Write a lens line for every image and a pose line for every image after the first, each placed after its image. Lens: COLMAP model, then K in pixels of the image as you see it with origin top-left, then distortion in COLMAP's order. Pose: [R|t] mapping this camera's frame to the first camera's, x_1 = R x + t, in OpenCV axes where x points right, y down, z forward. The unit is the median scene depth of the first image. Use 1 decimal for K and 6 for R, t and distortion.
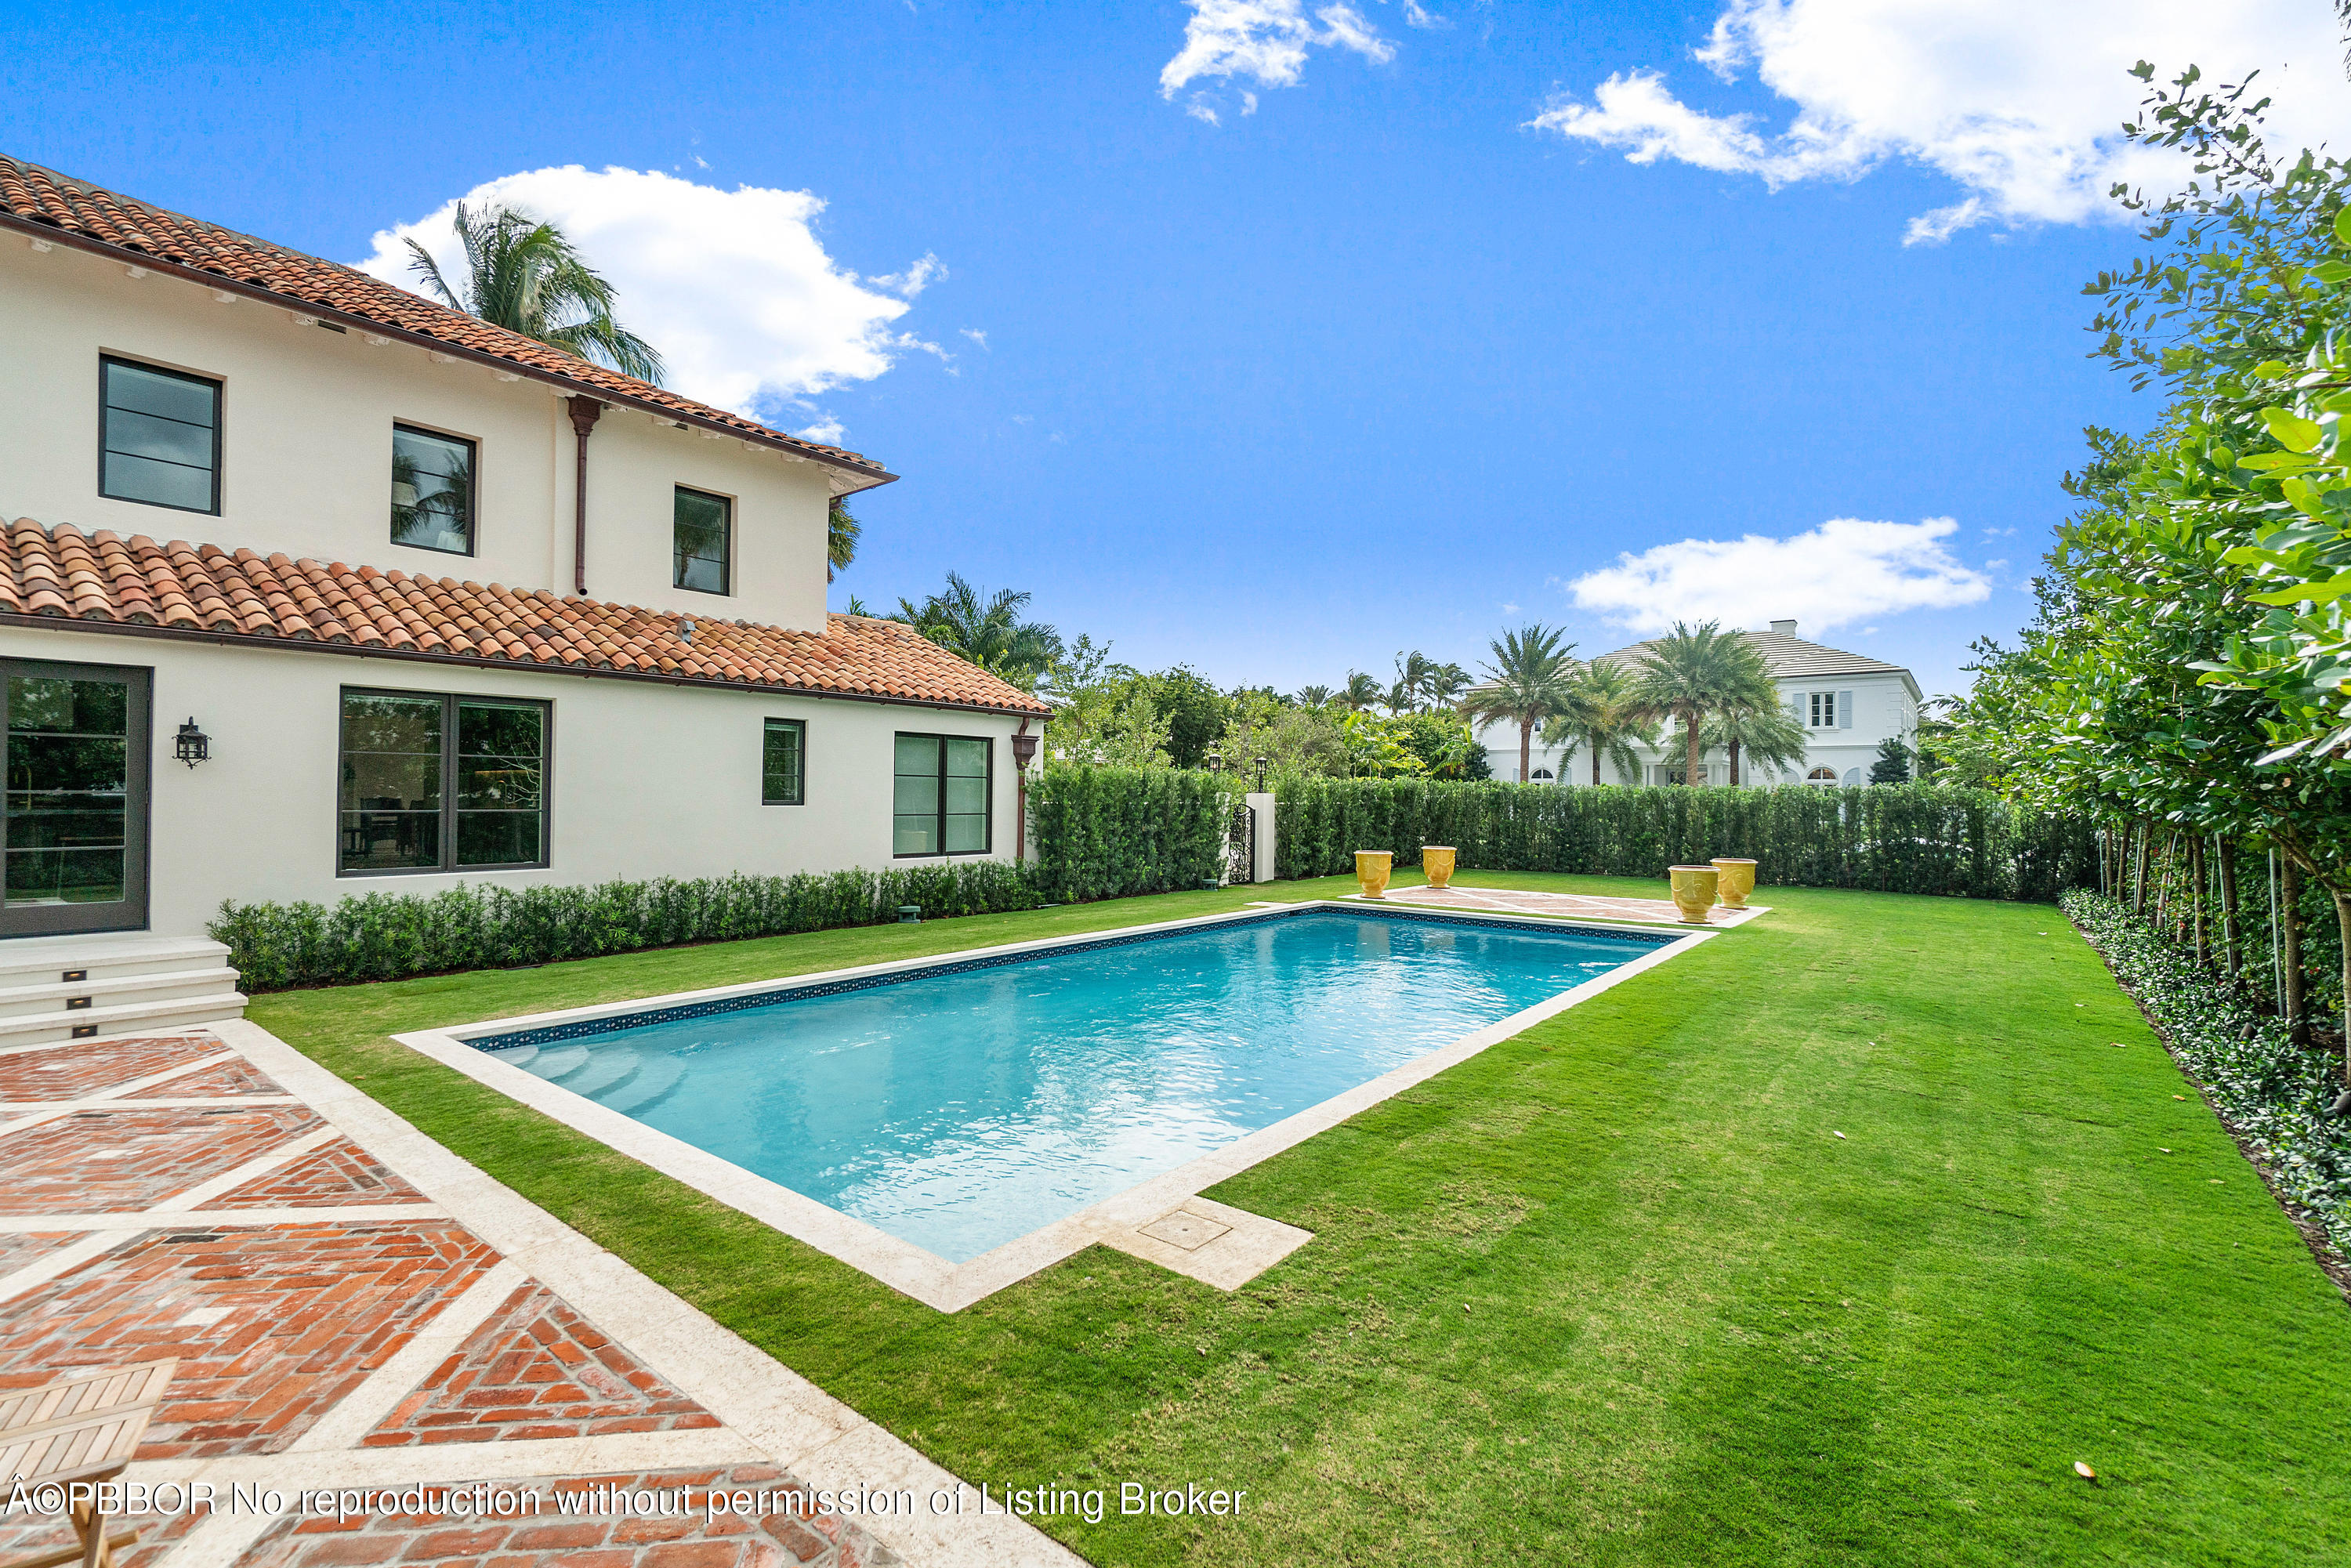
lens RADIAL K [[1026.4, 0, 1174.1], [0, 1026.4, 778.7], [0, 0, 1]] dist [-0.002481, 0.000287]
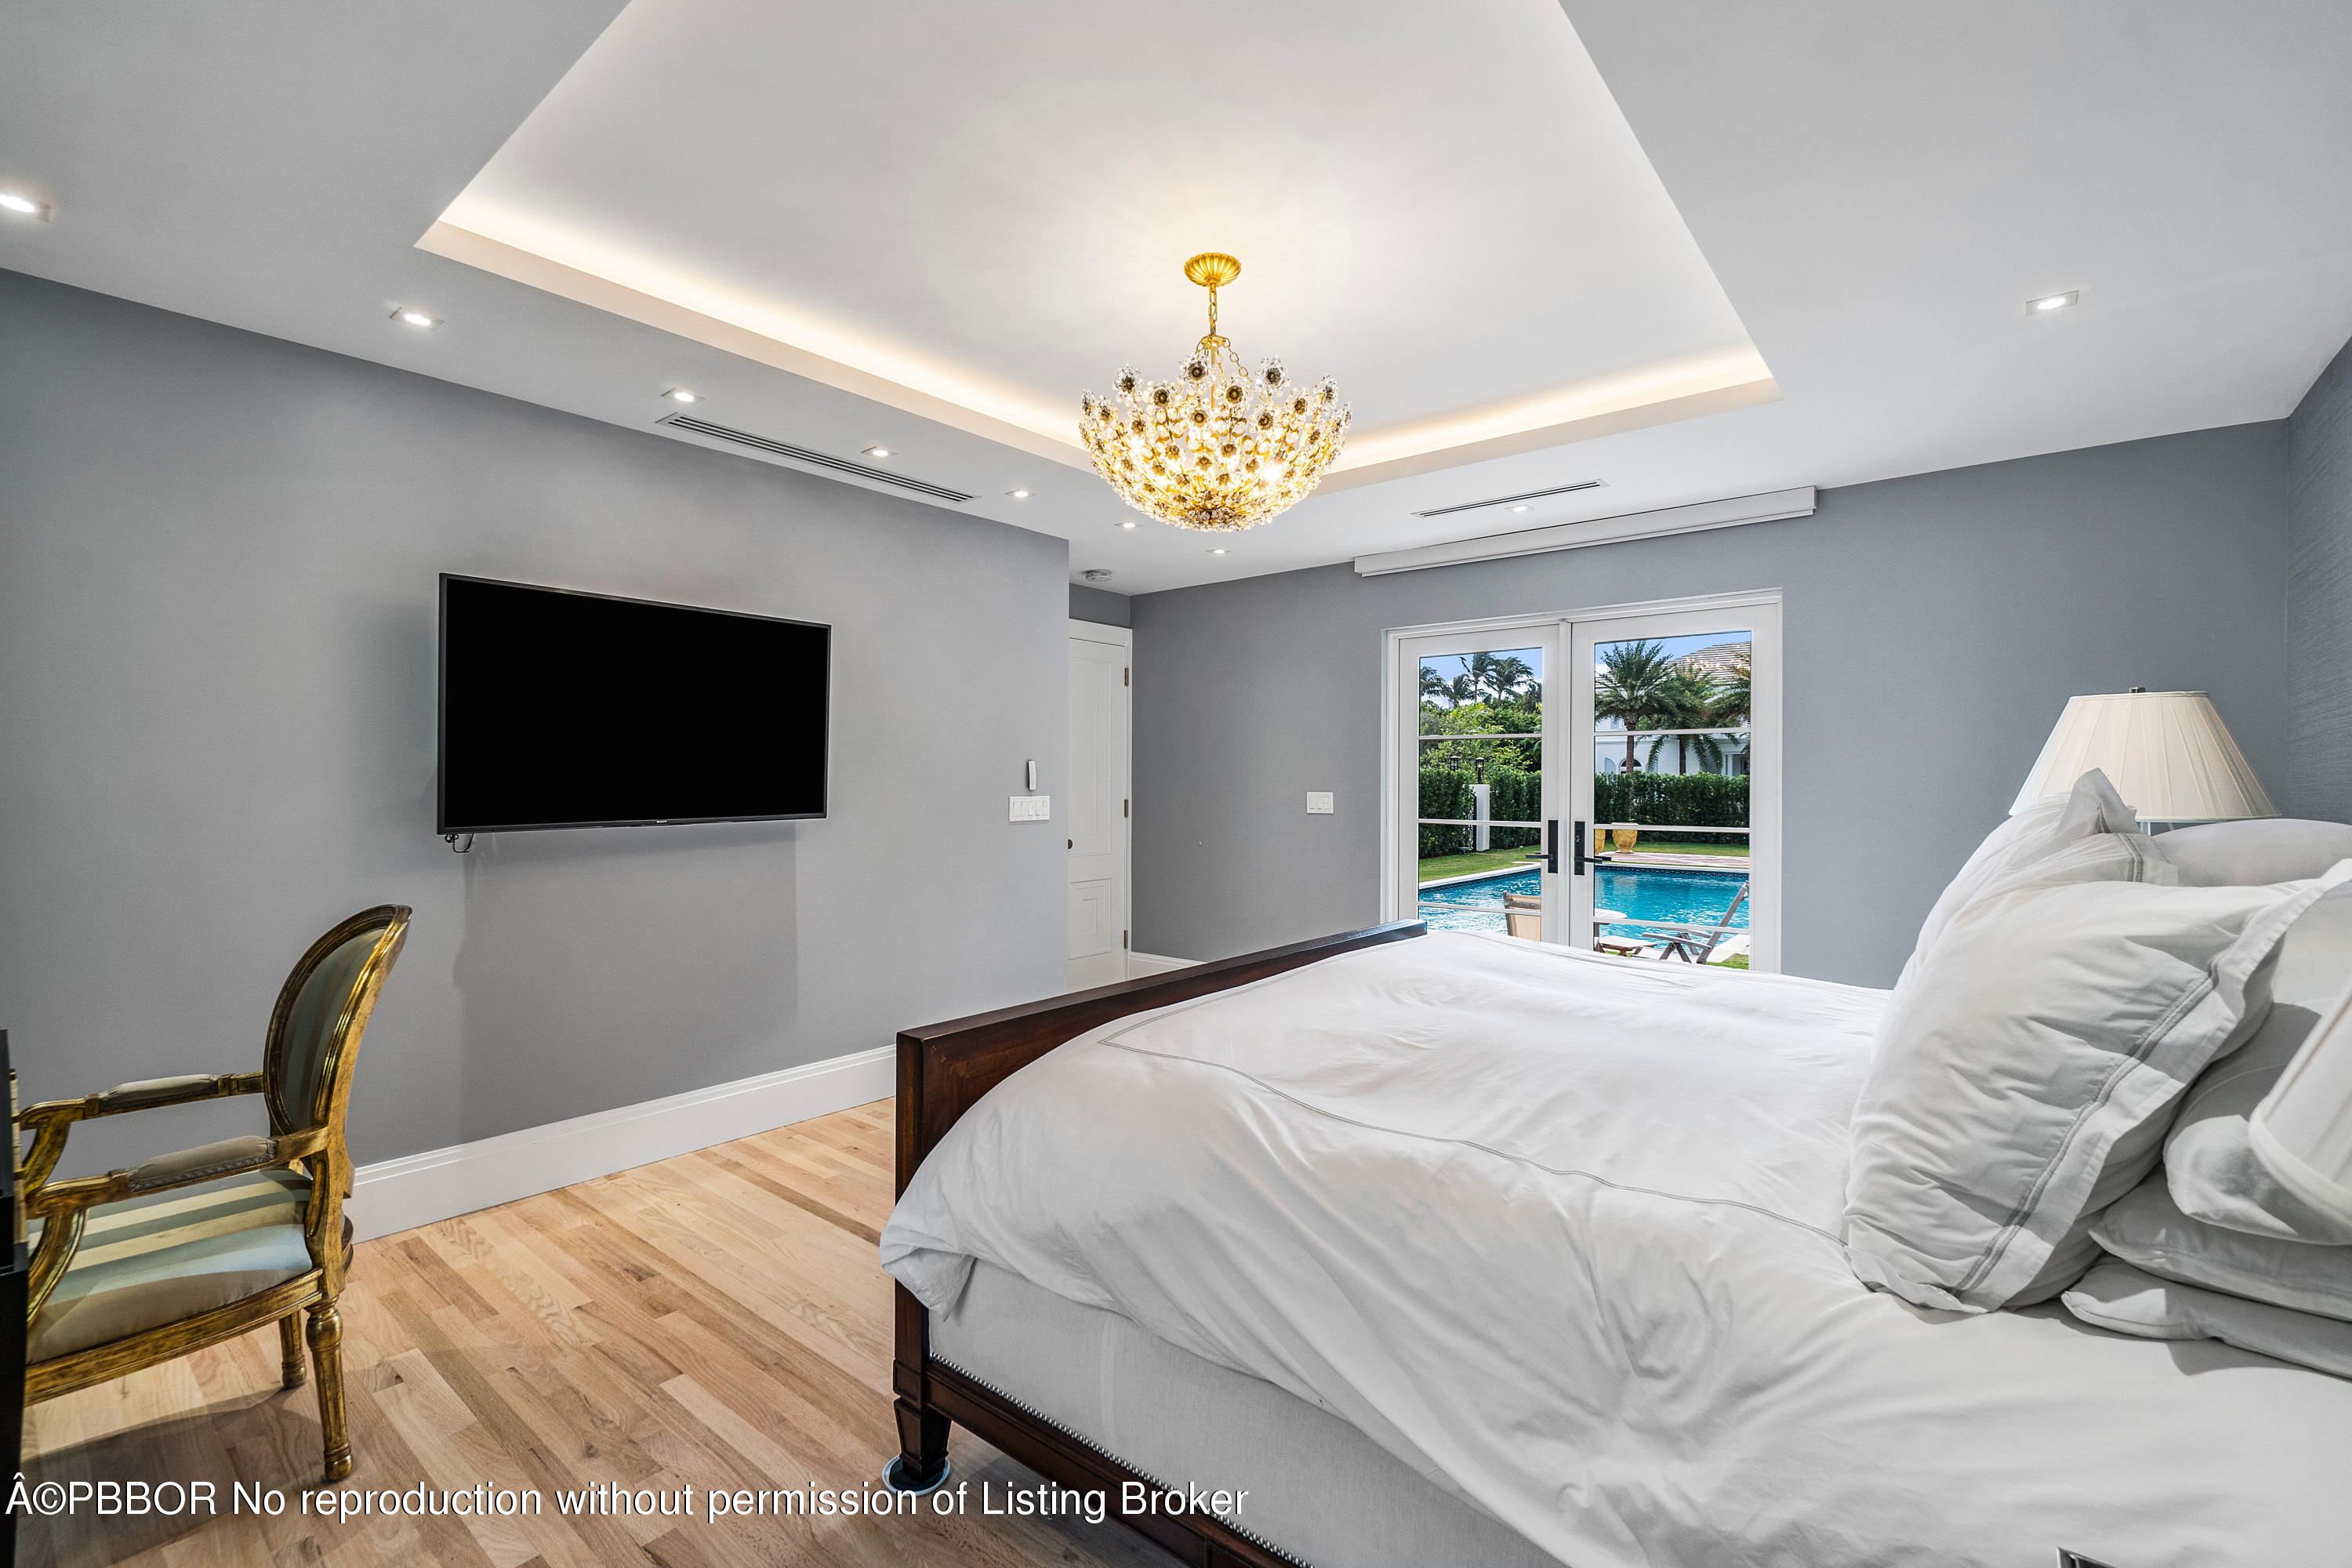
lens RADIAL K [[1026.9, 0, 1172.6], [0, 1026.9, 780.9], [0, 0, 1]] dist [-0.002481, 0.000287]
pose [[0.999836, -0.005943, -0.017126, -0.139608], [0.006227, 0.999843, 0.016574, -0.007090], [0.017025, -0.016678, 0.999716, -0.161299]]
